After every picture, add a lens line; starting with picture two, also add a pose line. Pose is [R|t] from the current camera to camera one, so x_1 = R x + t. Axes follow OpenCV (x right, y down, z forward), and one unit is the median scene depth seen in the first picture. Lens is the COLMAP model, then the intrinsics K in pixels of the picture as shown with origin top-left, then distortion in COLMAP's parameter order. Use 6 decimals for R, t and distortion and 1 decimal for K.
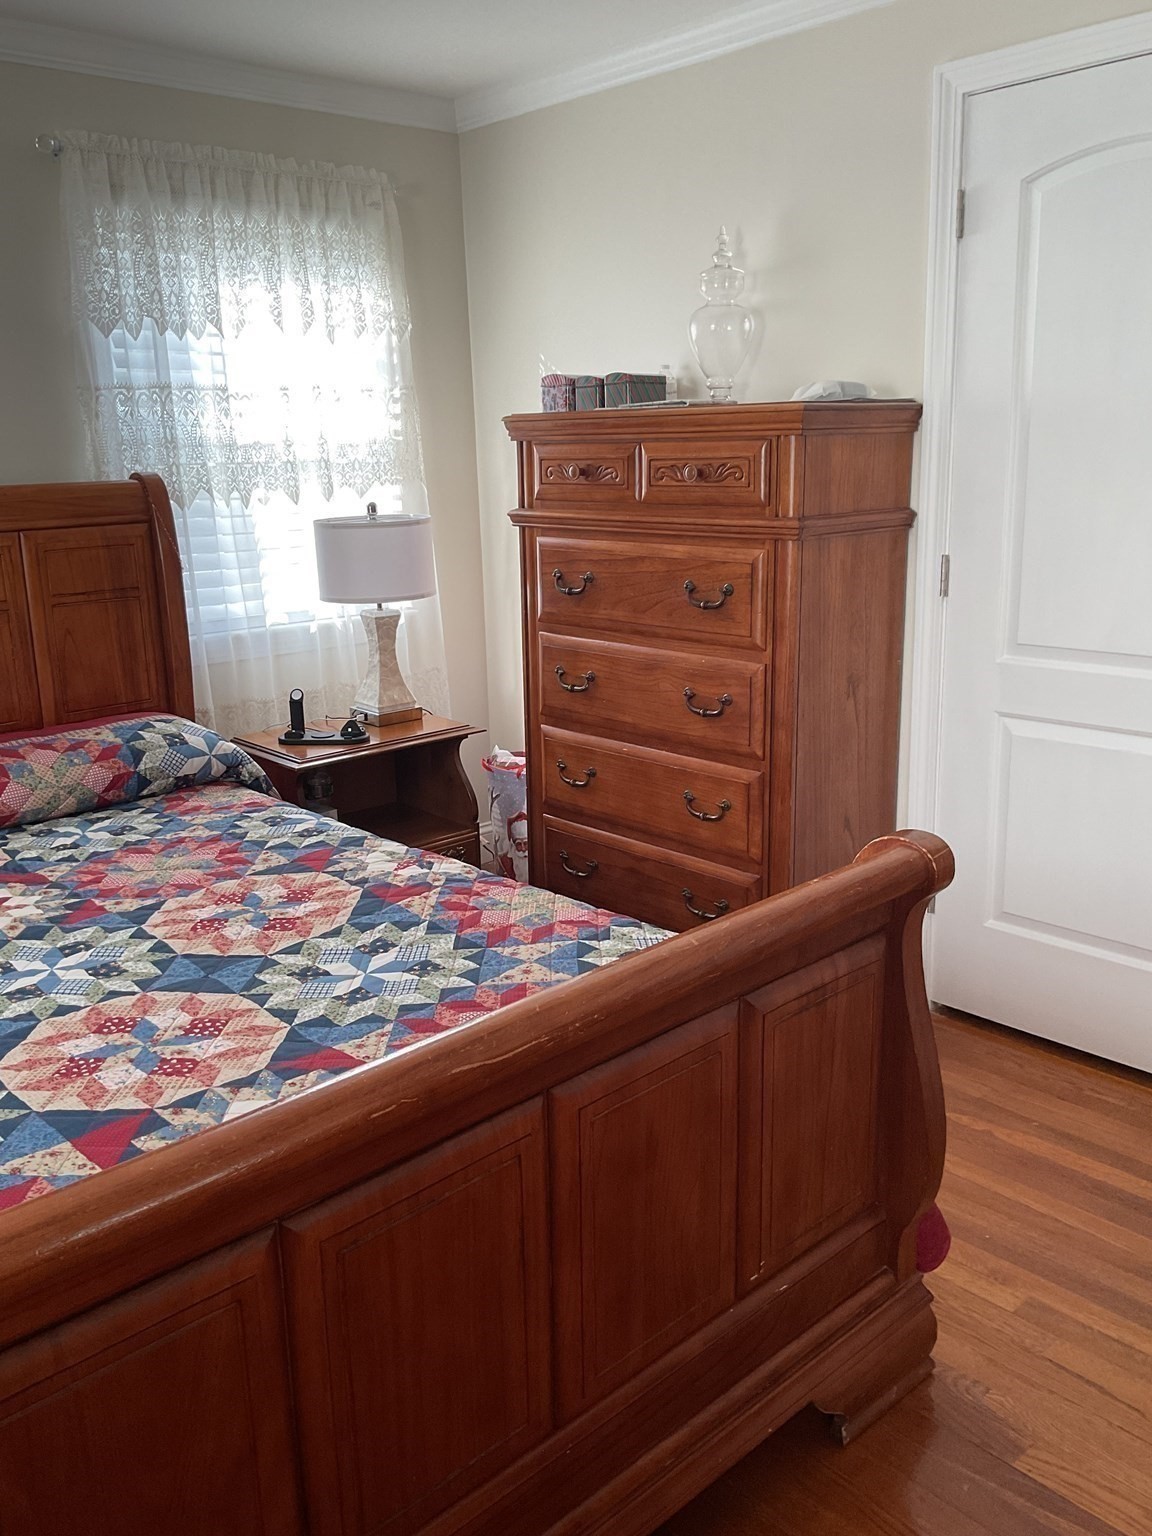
lens RADIAL K [[1283.3, 0, 573.0], [0, 1283.3, 768.7], [0, 0, 1]] dist [0.036333, -0.085799]
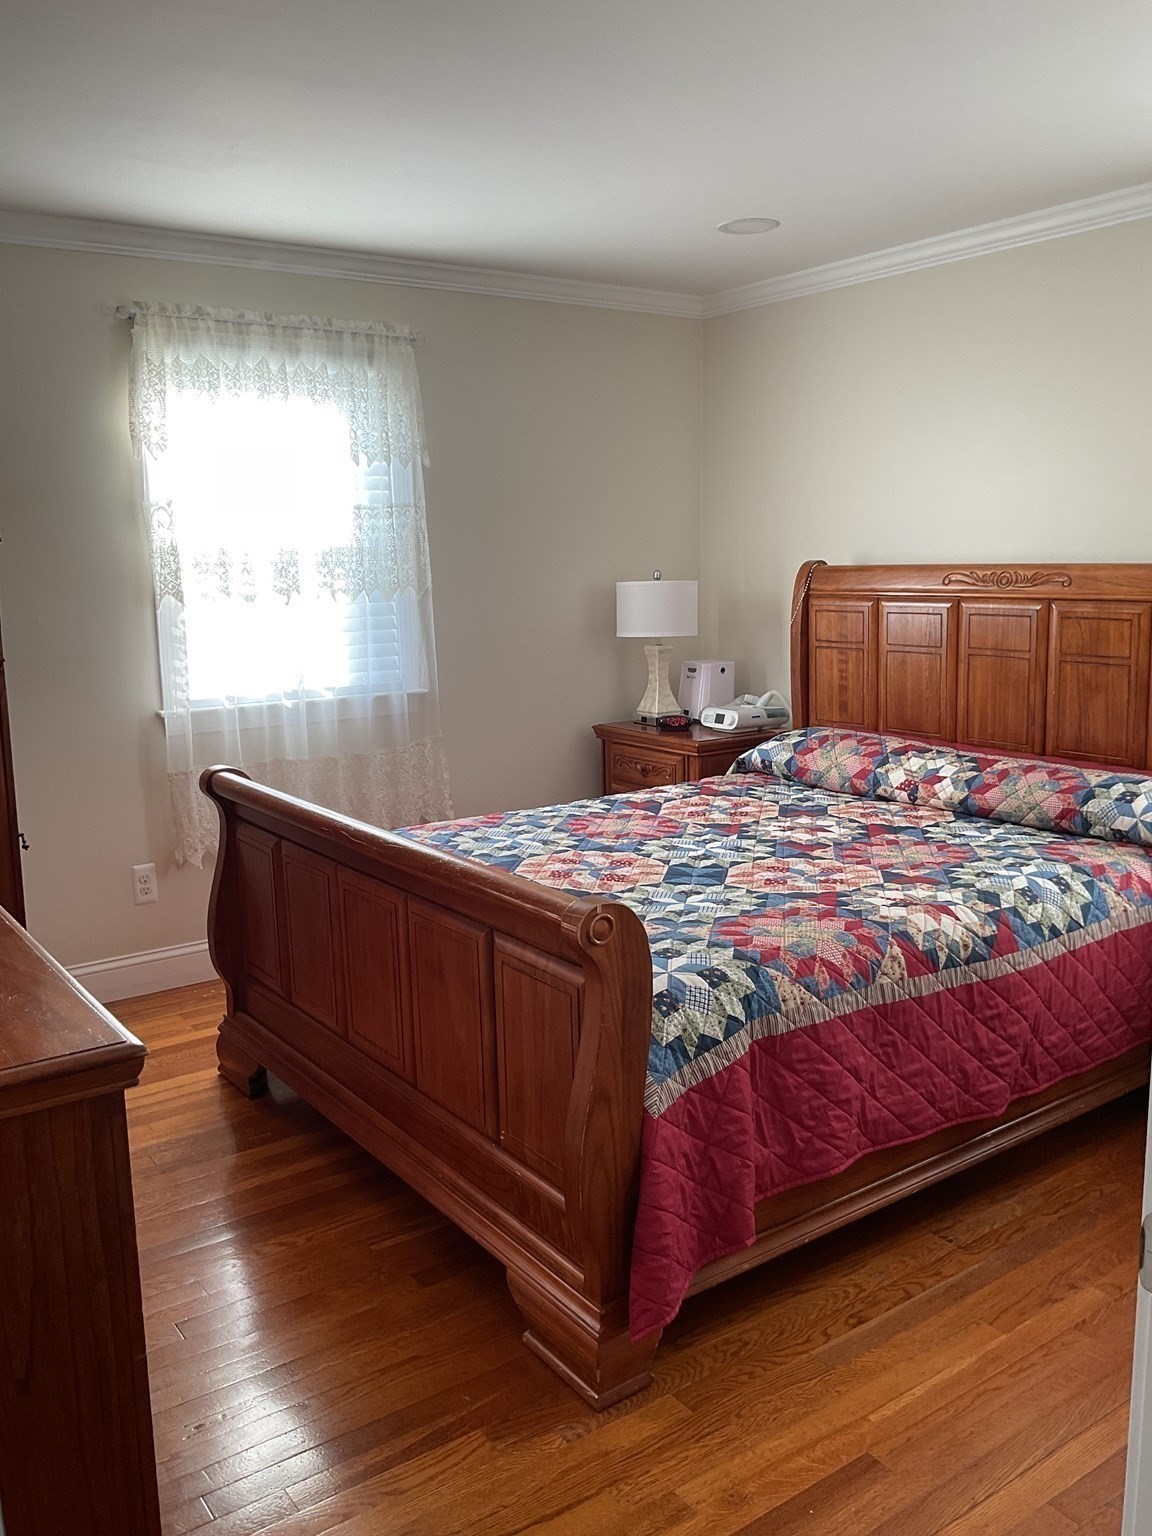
lens RADIAL K [[1283.3, 0, 570.8], [0, 1283.3, 768.2], [0, 0, 1]] dist [0.036333, -0.085799]
pose [[-0.129314, 0.205419, -0.970093, 1.172930], [-0.223176, 0.947178, 0.230316, -0.278773], [0.966163, 0.246285, -0.076639, 0.886975]]
